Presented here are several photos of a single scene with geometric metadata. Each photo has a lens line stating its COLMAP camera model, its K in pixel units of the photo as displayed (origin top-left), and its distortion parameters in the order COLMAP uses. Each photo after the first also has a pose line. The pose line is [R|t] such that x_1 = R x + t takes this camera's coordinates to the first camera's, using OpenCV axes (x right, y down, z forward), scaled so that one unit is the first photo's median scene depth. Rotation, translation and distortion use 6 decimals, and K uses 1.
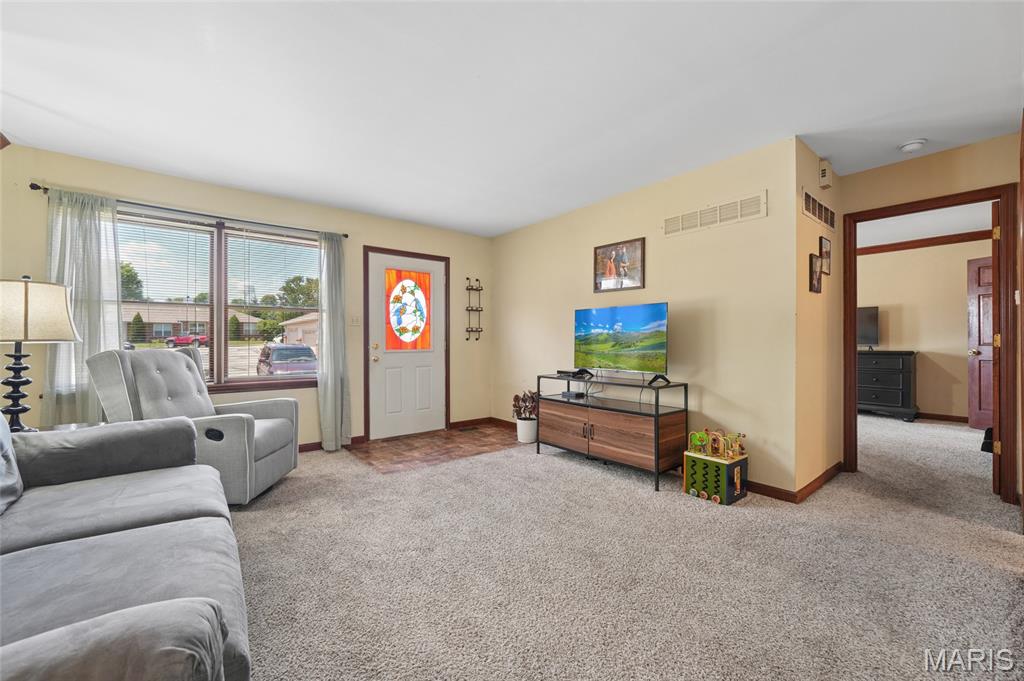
lens RADIAL K [[405.5, 0, 507.3], [0, 405.5, 343.6], [0, 0, 1]] dist [-0.003441, 0.000365]
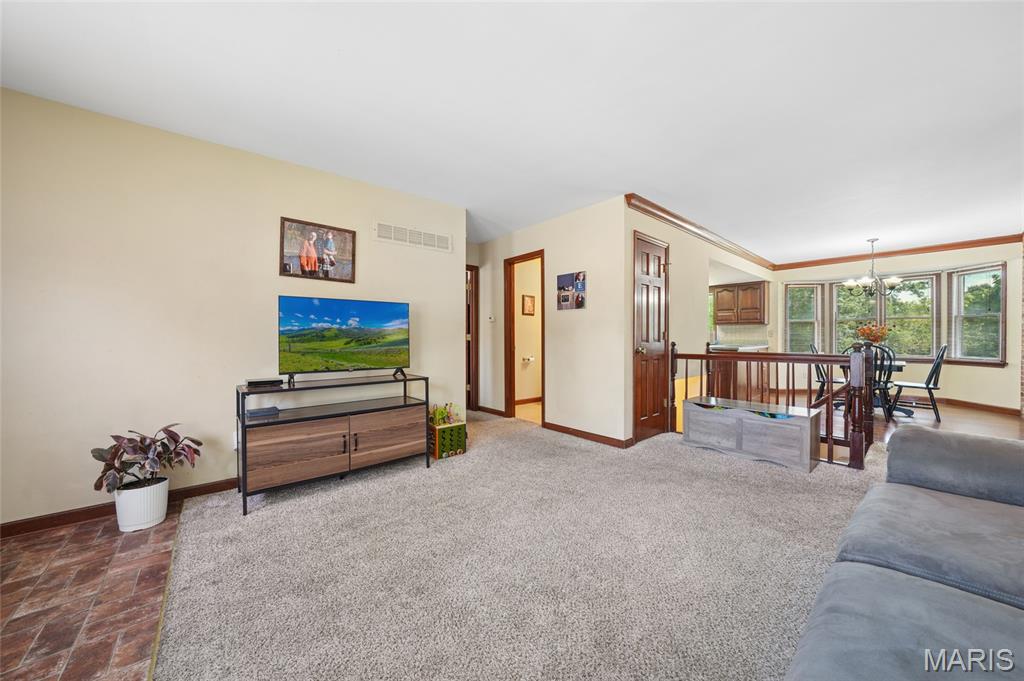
lens RADIAL K [[360.6, 0, 510.1], [0, 360.6, 338.4], [0, 0, 1]] dist [-0.014395, 0.000134]
pose [[-0.034257, -0.004782, 0.999402, -0.496748], [0.007412, 0.999960, 0.005039, -0.005315], [-0.999386, 0.007580, -0.034220, 0.603159]]
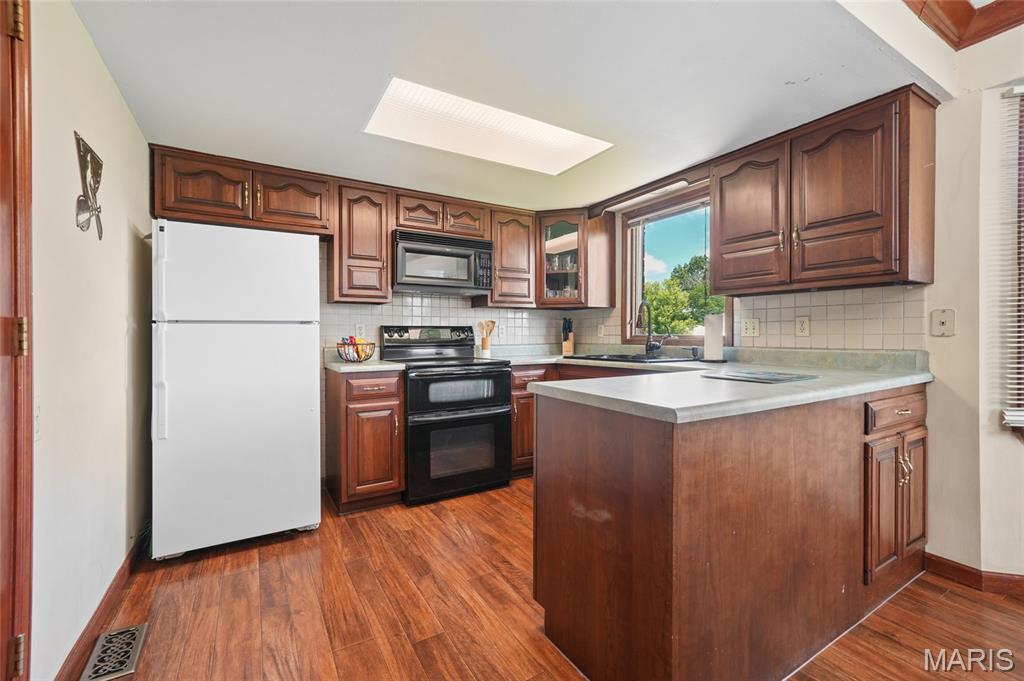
lens RADIAL K [[440.7, 0, 510.3], [0, 440.7, 337.0], [0, 0, 1]] dist [0.012739, 0.000598]
pose [[0.145030, -0.003939, 0.989419, 0.631557], [0.006432, 0.999975, 0.003038, 0.000856], [-0.989406, 0.005924, 0.145052, -0.317982]]
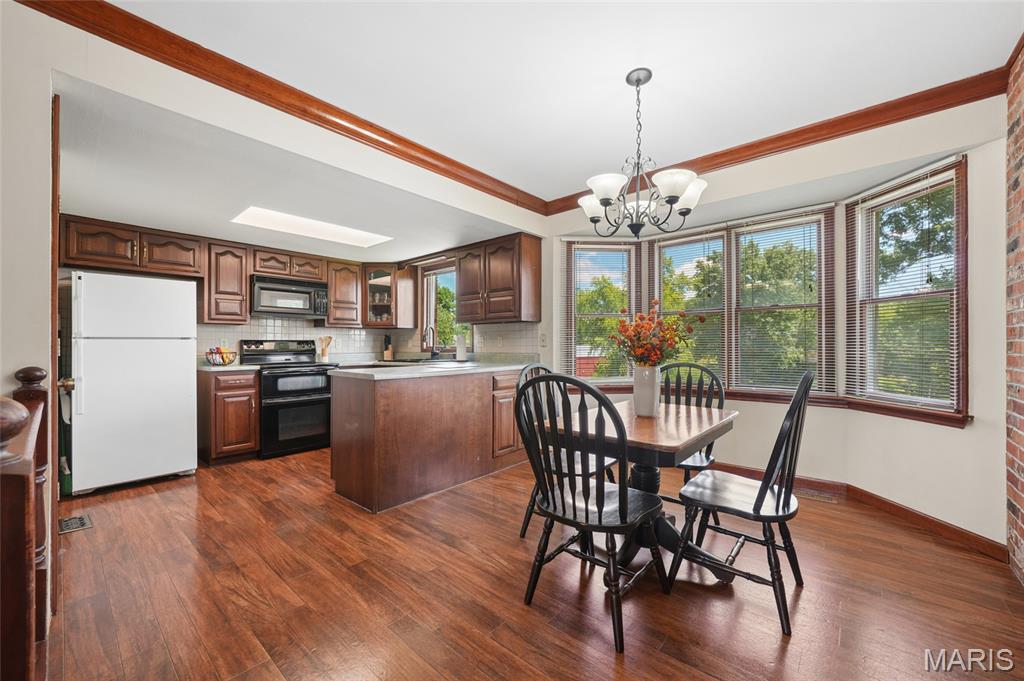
lens RADIAL K [[405.5, 0, 509.5], [0, 405.5, 345.8], [0, 0, 1]] dist [-0.003441, 0.000365]
pose [[-0.159992, 0.002476, 0.987115, 0.238876], [0.008170, 0.999966, -0.001184, 0.003338], [-0.987084, 0.007875, -0.160007, -0.489741]]
